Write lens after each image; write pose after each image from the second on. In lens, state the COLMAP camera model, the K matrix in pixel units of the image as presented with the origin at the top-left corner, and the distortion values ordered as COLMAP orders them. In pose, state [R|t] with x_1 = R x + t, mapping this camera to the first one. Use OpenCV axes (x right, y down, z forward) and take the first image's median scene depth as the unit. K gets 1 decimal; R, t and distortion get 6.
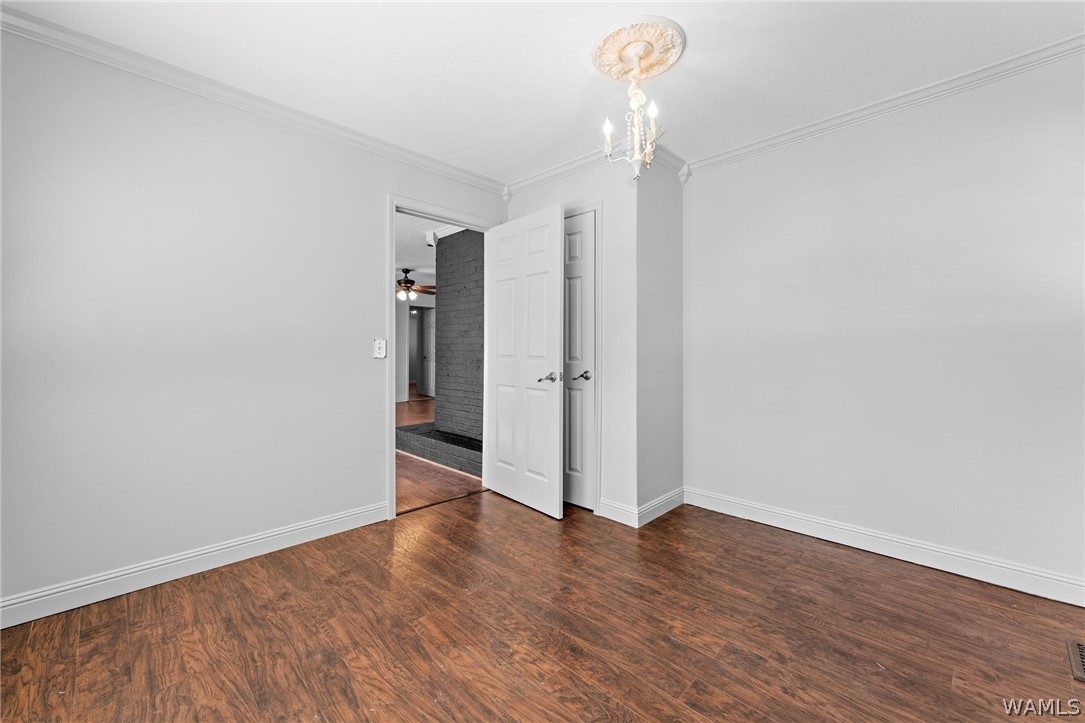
lens RADIAL K [[435.2, 0, 543.1], [0, 435.2, 356.0], [0, 0, 1]] dist [0.001629, 0.000036]
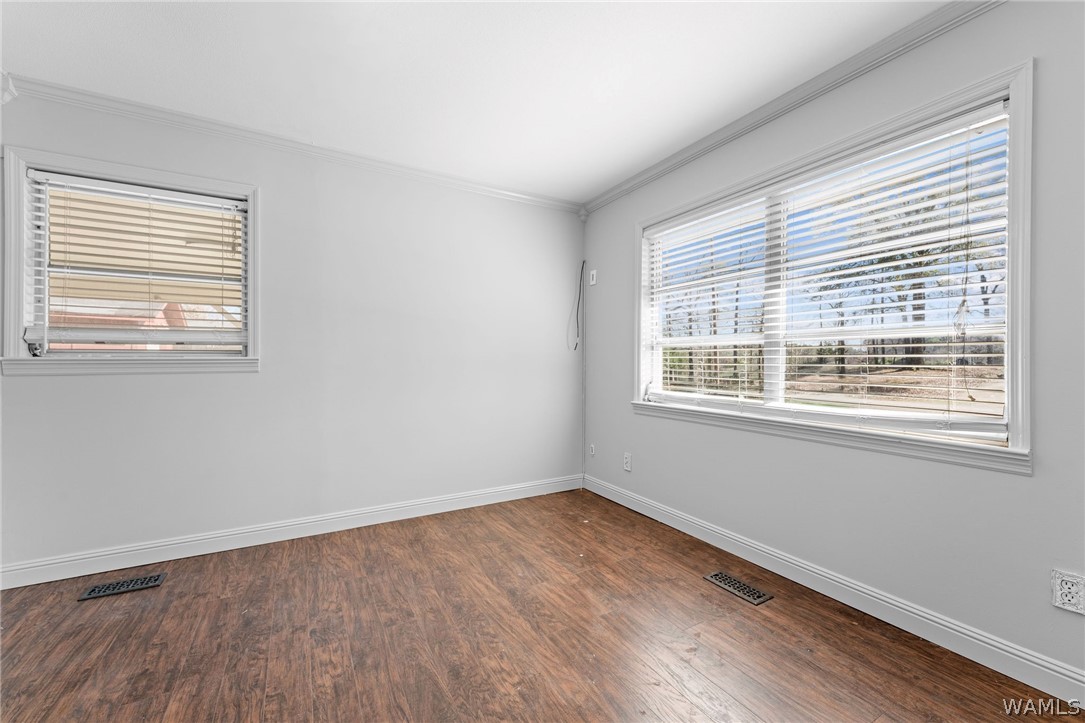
lens RADIAL K [[435.2, 0, 542.1], [0, 435.2, 360.6], [0, 0, 1]] dist [0.001629, 0.000036]
pose [[-0.963749, -0.001320, 0.266807, -0.377281], [0.001850, 0.999931, 0.011630, -0.026020], [-0.266804, 0.011702, -0.963680, 1.926827]]
